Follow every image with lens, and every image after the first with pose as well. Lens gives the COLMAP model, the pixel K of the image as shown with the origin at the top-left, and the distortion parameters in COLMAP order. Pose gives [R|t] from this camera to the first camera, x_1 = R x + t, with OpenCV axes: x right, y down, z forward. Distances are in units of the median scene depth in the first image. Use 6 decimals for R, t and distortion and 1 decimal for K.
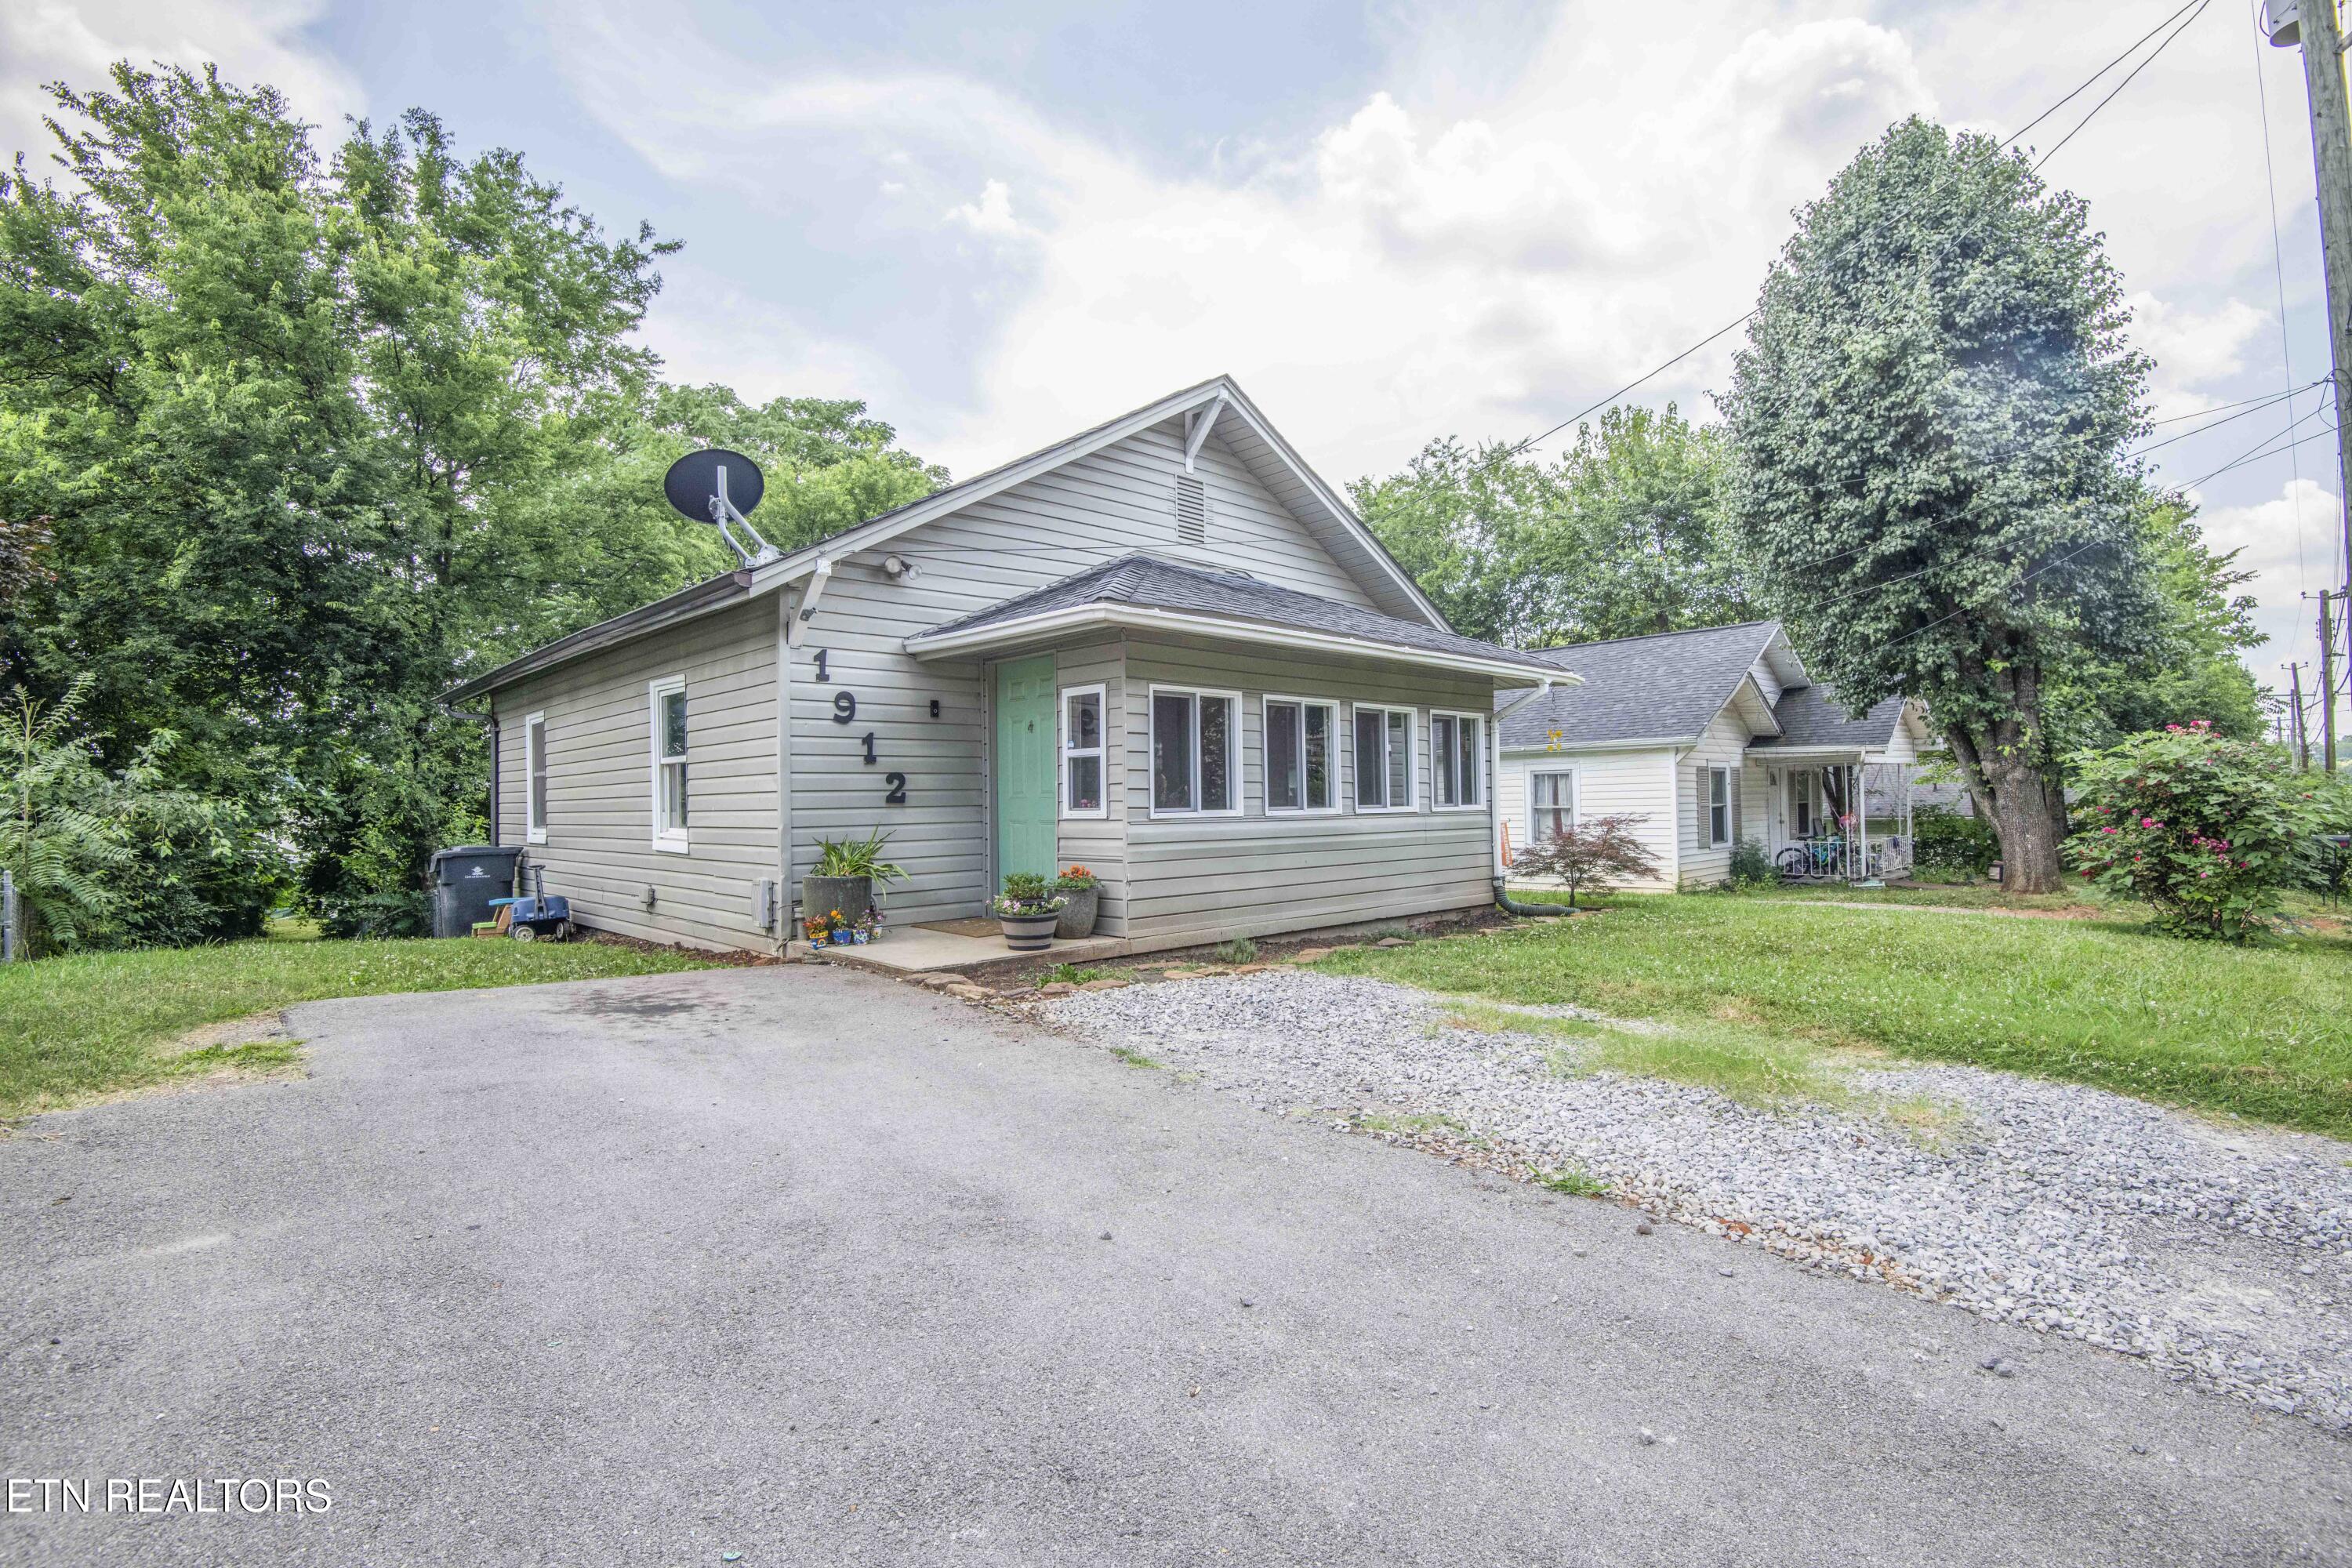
lens RADIAL K [[1090.4, 0, 1186.1], [0, 1090.4, 786.8], [0, 0, 1]] dist [-0.020680, -0.016261]
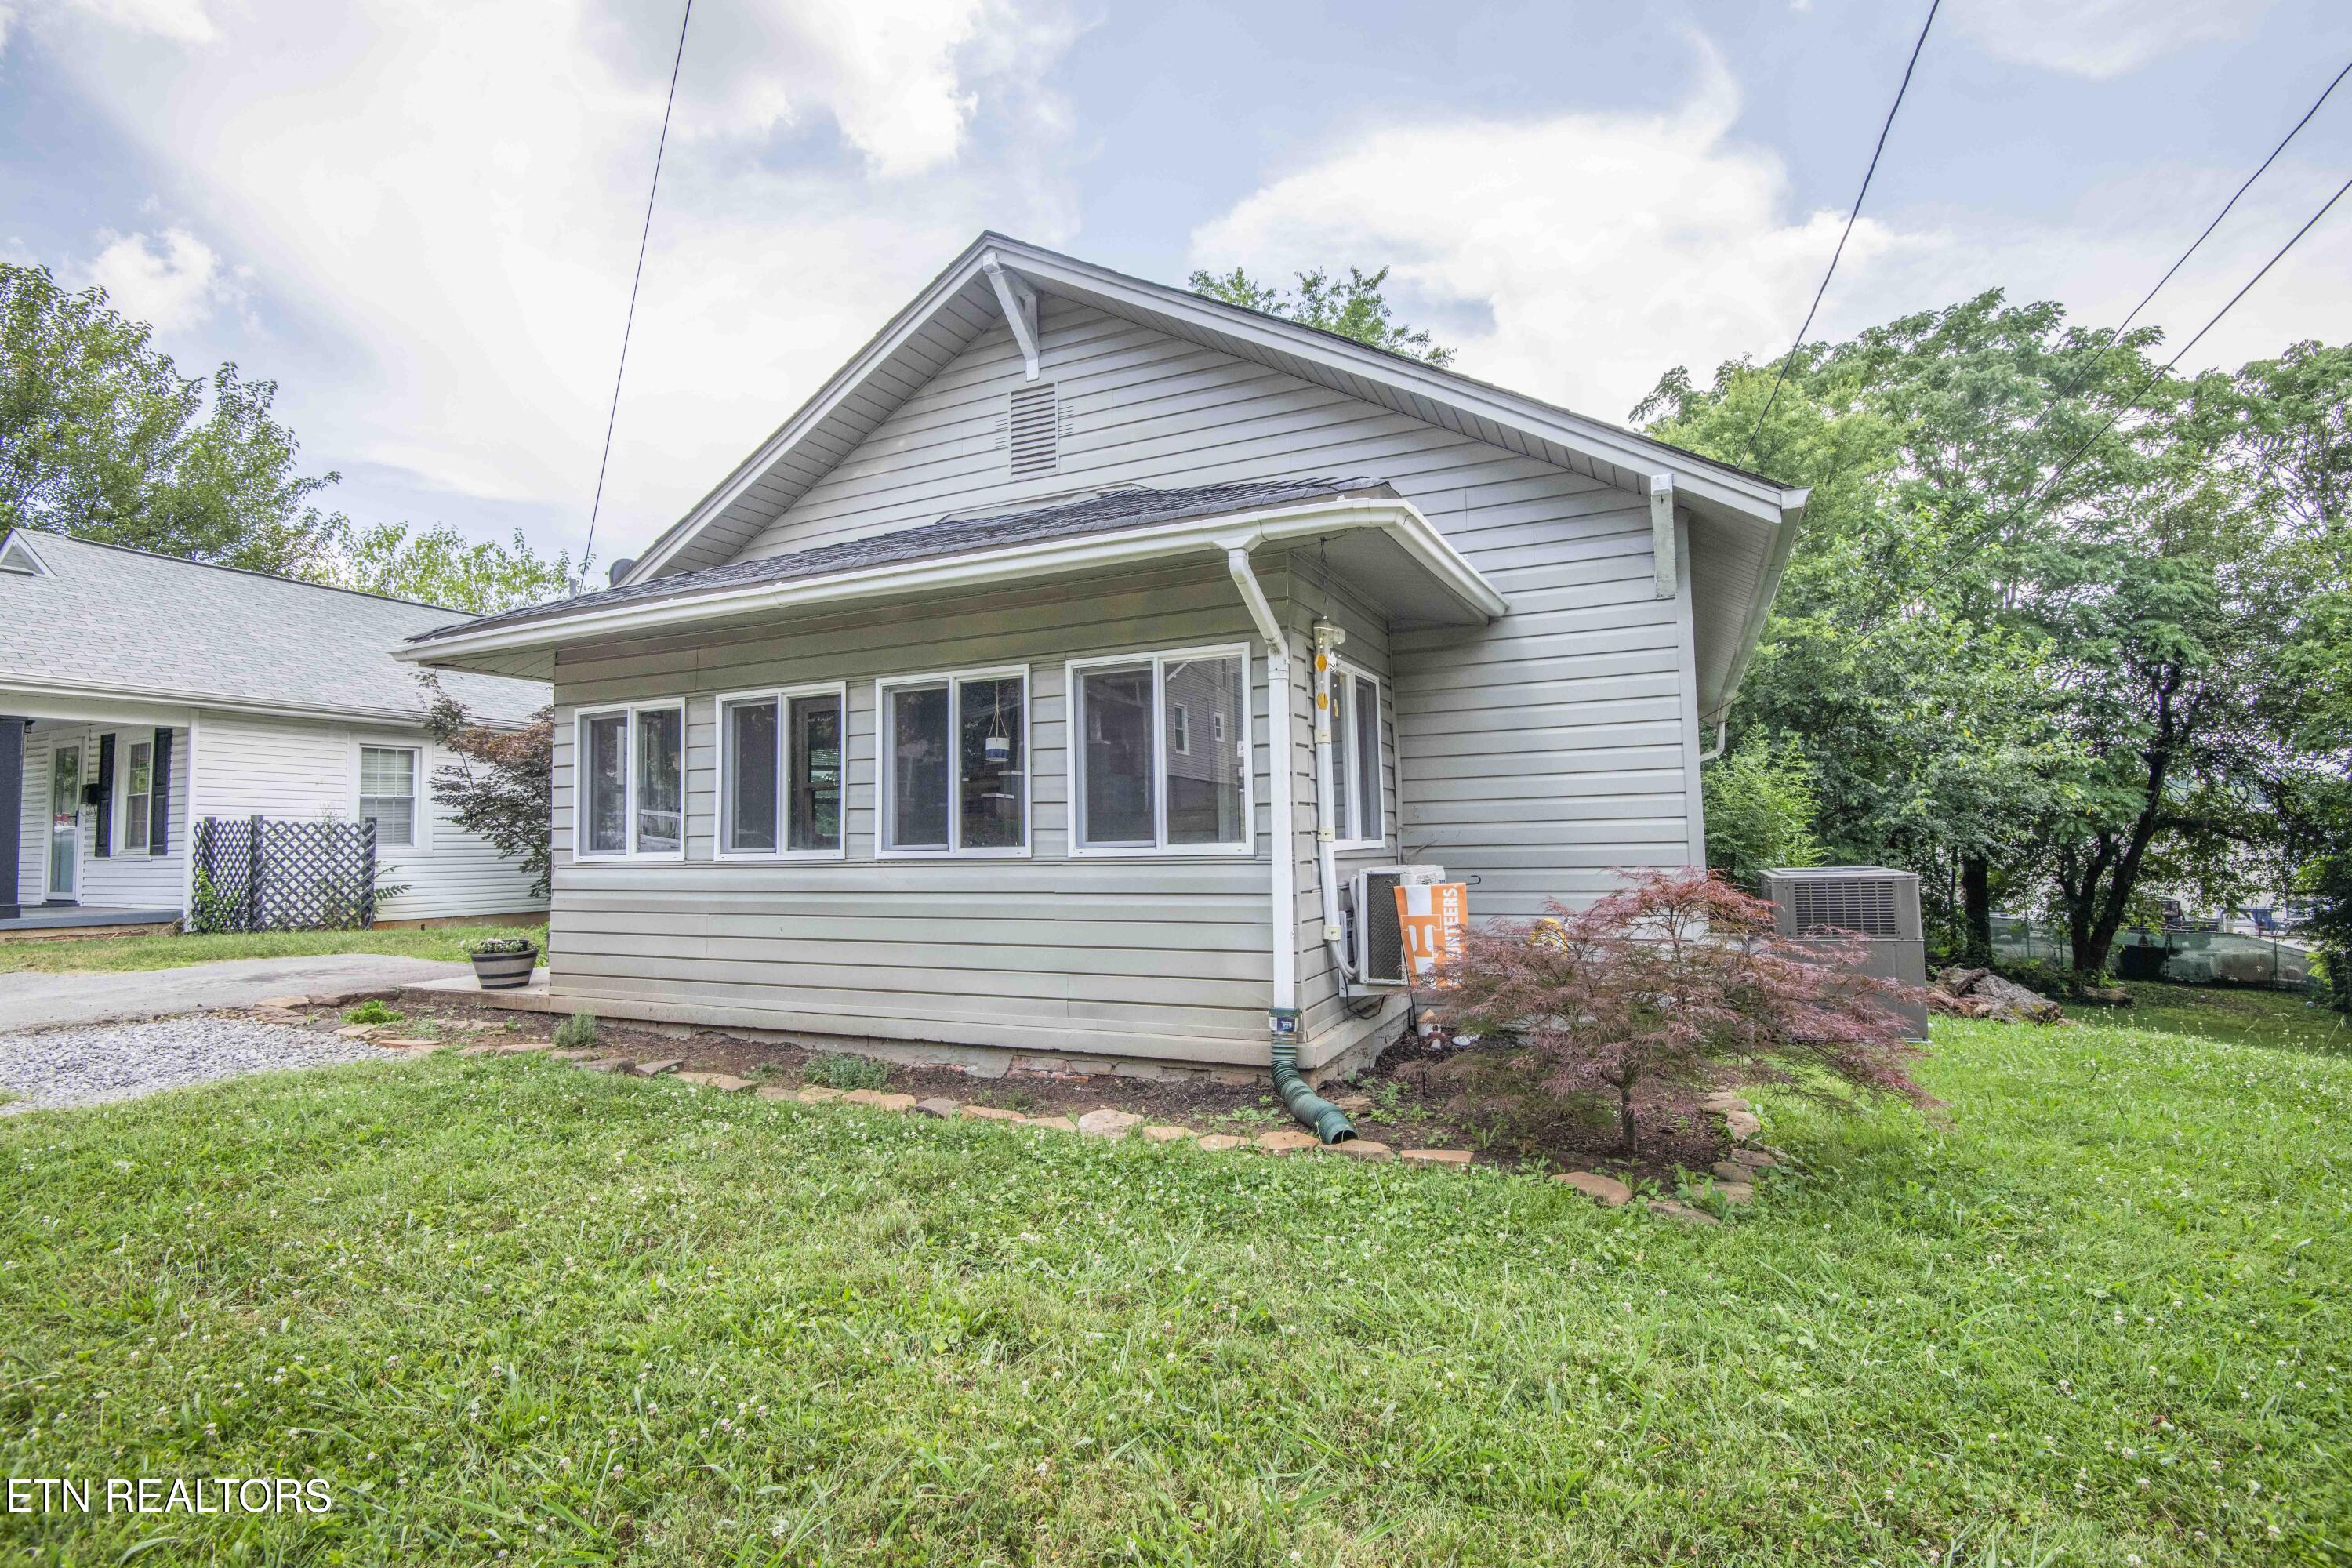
lens RADIAL K [[1090.4, 0, 1186.1], [0, 1090.4, 786.8], [0, 0, 1]] dist [-0.020680, -0.016261]
pose [[0.366753, -0.040006, -0.929458, 0.715669], [0.025171, 0.999136, -0.033073, 0.007674], [0.929978, -0.011266, 0.367443, 0.847558]]
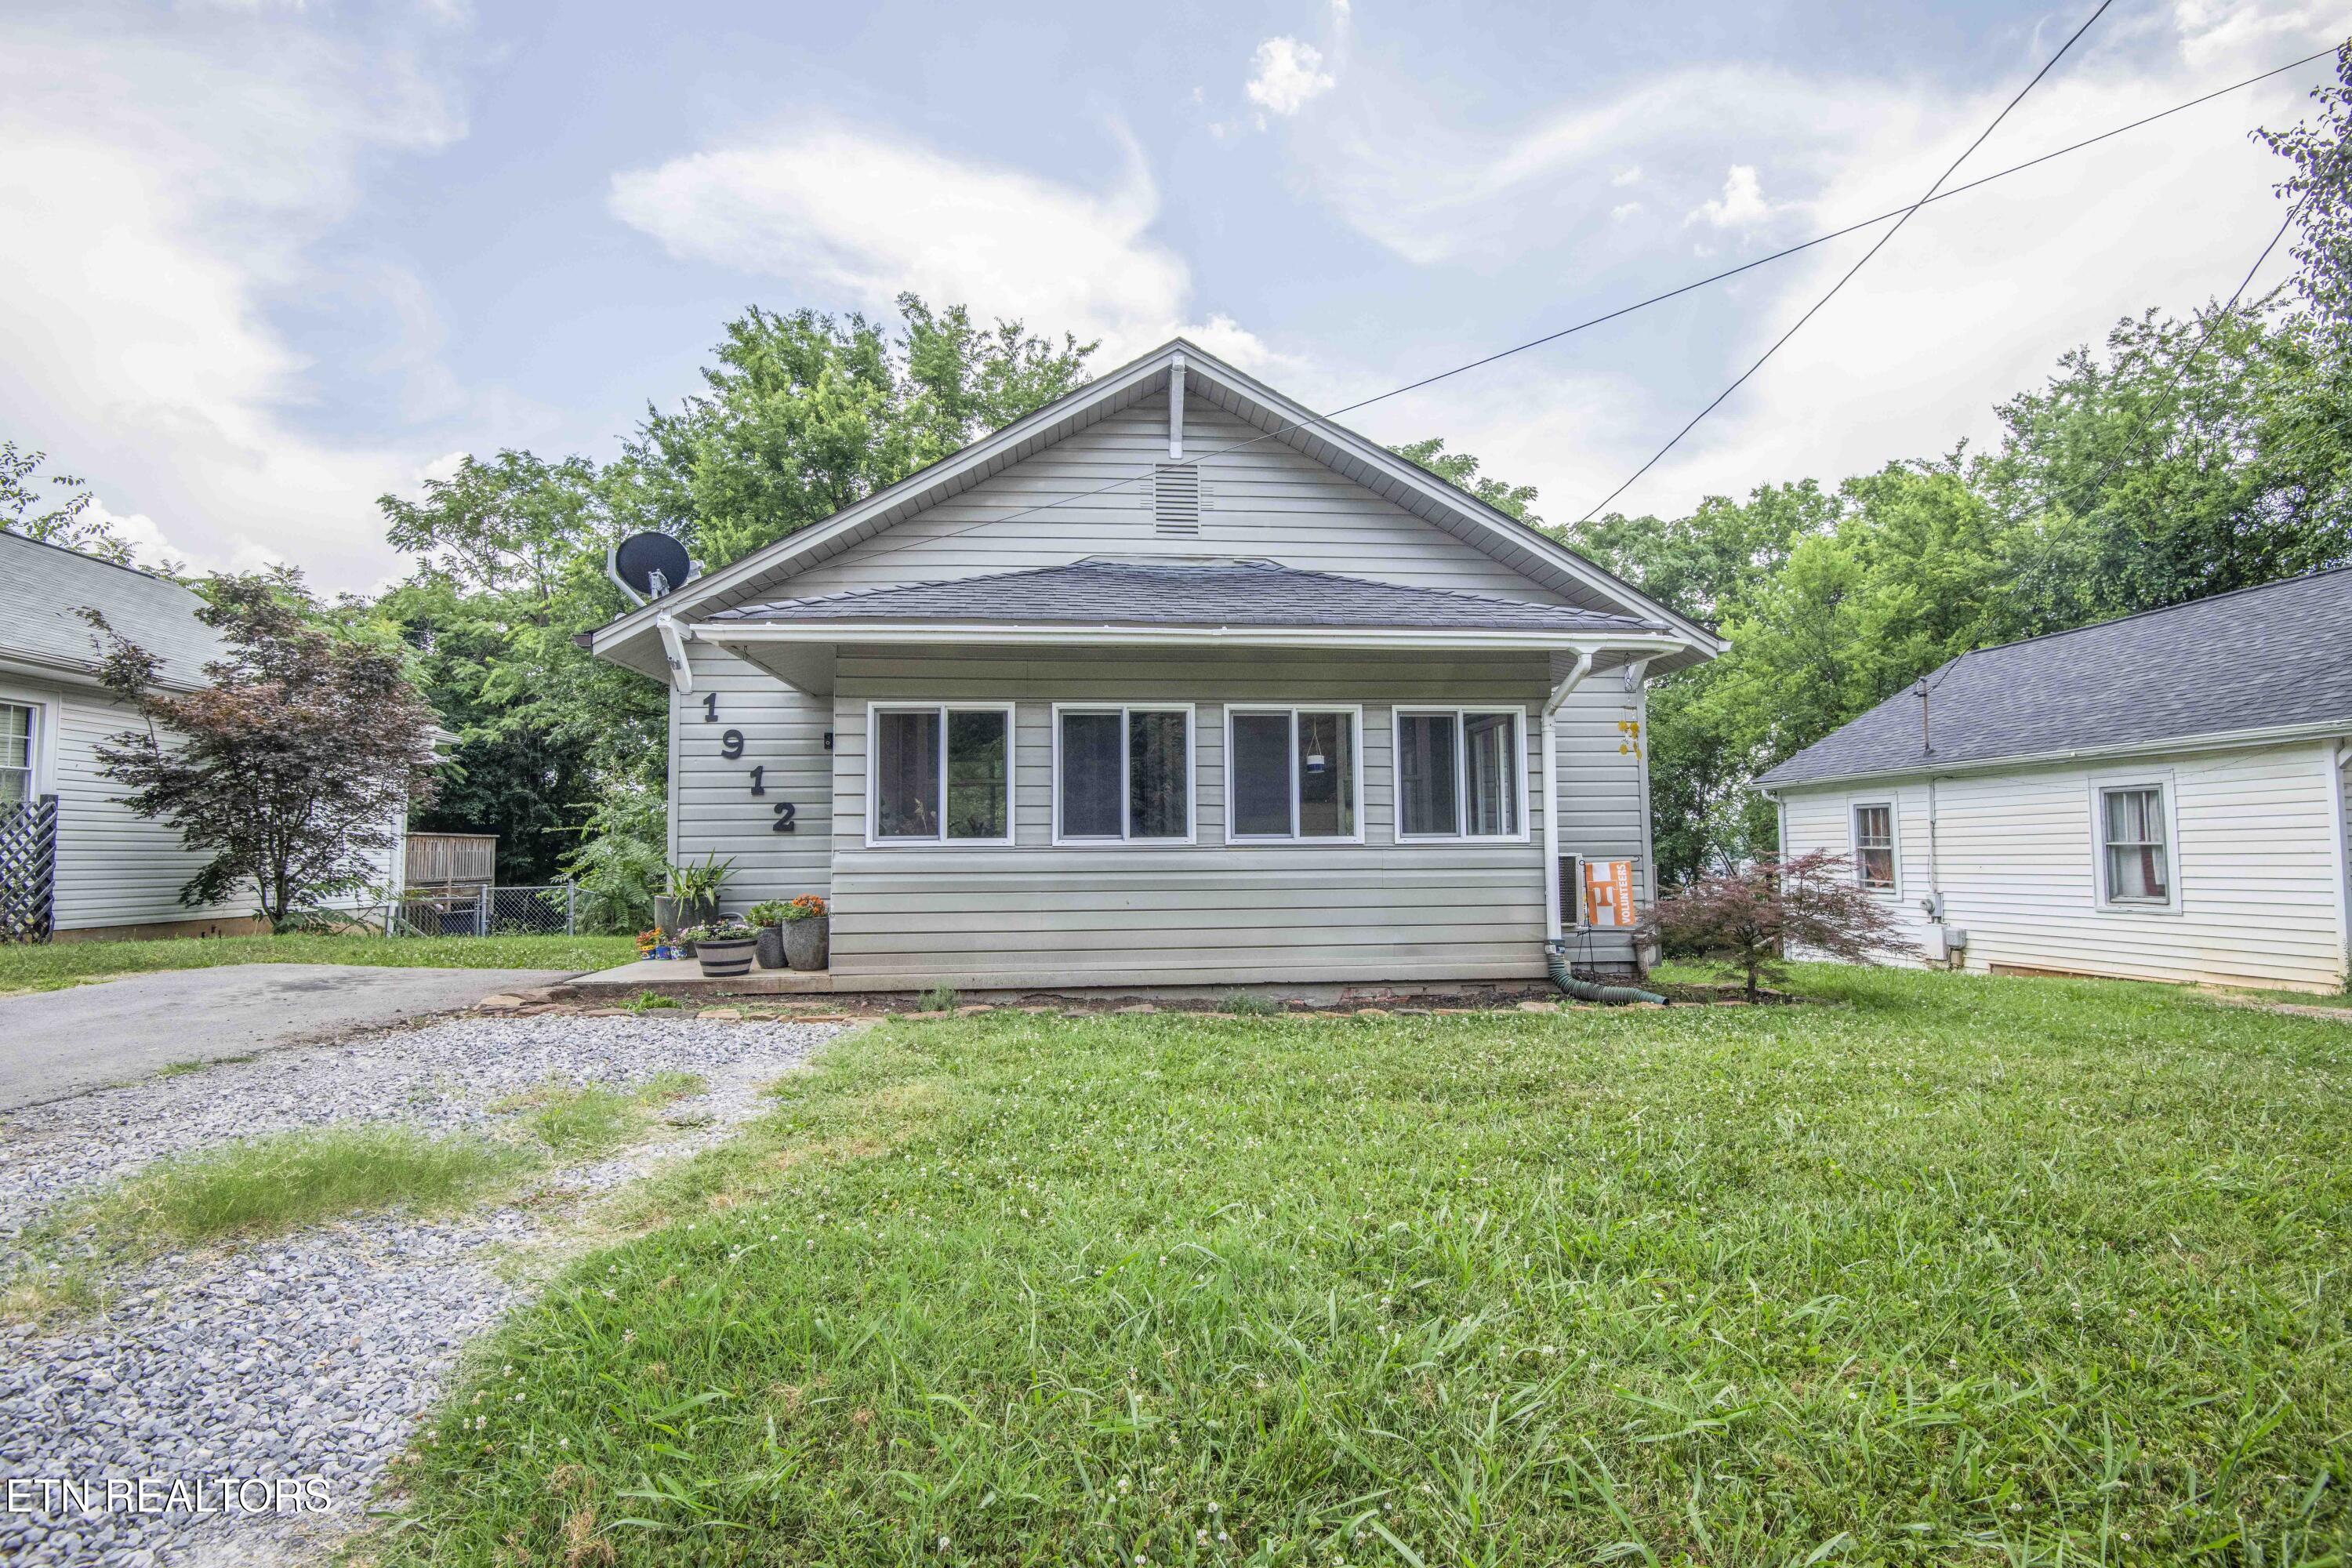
lens RADIAL K [[1079.4, 0, 1181.1], [0, 1079.4, 791.2], [0, 0, 1]] dist [-0.001945, -0.029796]
pose [[0.780342, -0.024831, -0.624860, 0.558742], [0.005526, 0.999446, -0.032816, 0.010097], [0.625329, 0.022154, 0.780047, 0.335399]]
